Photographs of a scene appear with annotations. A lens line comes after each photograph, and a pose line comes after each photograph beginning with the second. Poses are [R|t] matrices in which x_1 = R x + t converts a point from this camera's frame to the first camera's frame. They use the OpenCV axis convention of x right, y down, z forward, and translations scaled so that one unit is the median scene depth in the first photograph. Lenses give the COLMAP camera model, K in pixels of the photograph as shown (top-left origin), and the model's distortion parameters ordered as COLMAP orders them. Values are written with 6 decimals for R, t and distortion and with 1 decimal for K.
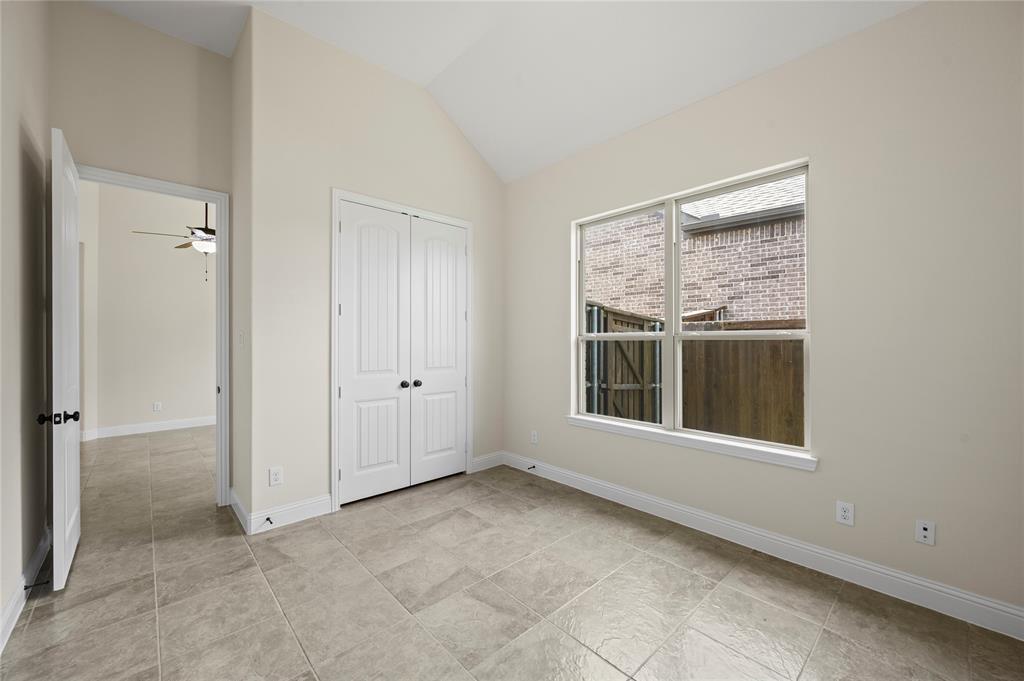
lens RADIAL K [[404.4, 0, 512.9], [0, 404.4, 341.1], [0, 0, 1]] dist [-0.000276, 0.000050]
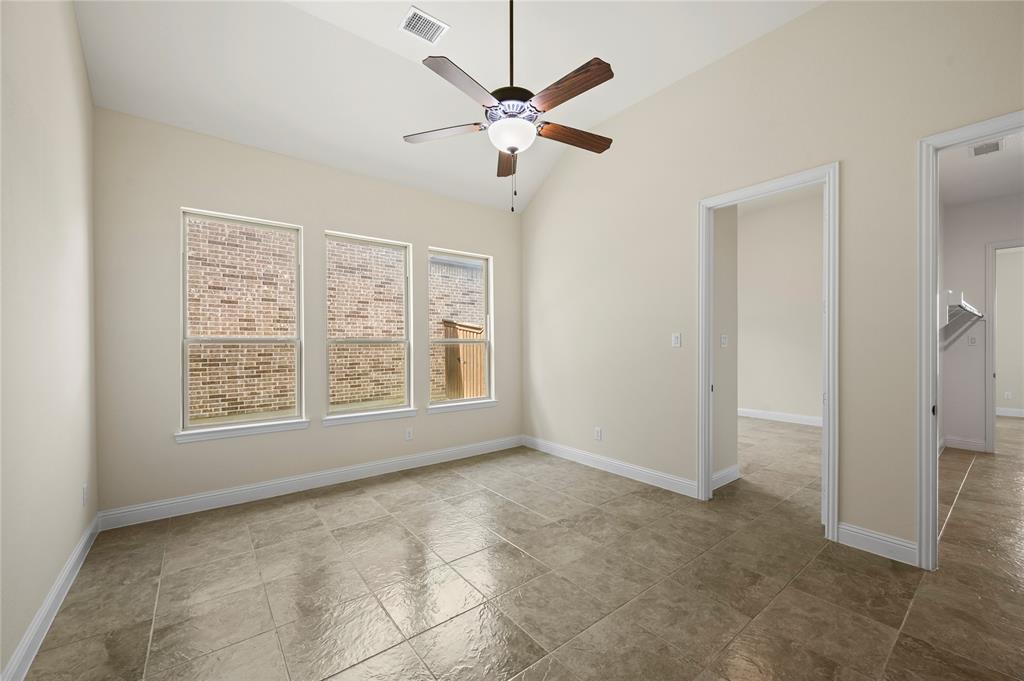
lens RADIAL K [[404.4, 0, 512.9], [0, 404.4, 341.1], [0, 0, 1]] dist [-0.000276, 0.000050]
pose [[0.074509, 0.007296, 0.997194, -0.886298], [0.003115, 0.999967, -0.007549, -0.000172], [-0.997215, 0.003669, 0.074484, 0.696991]]
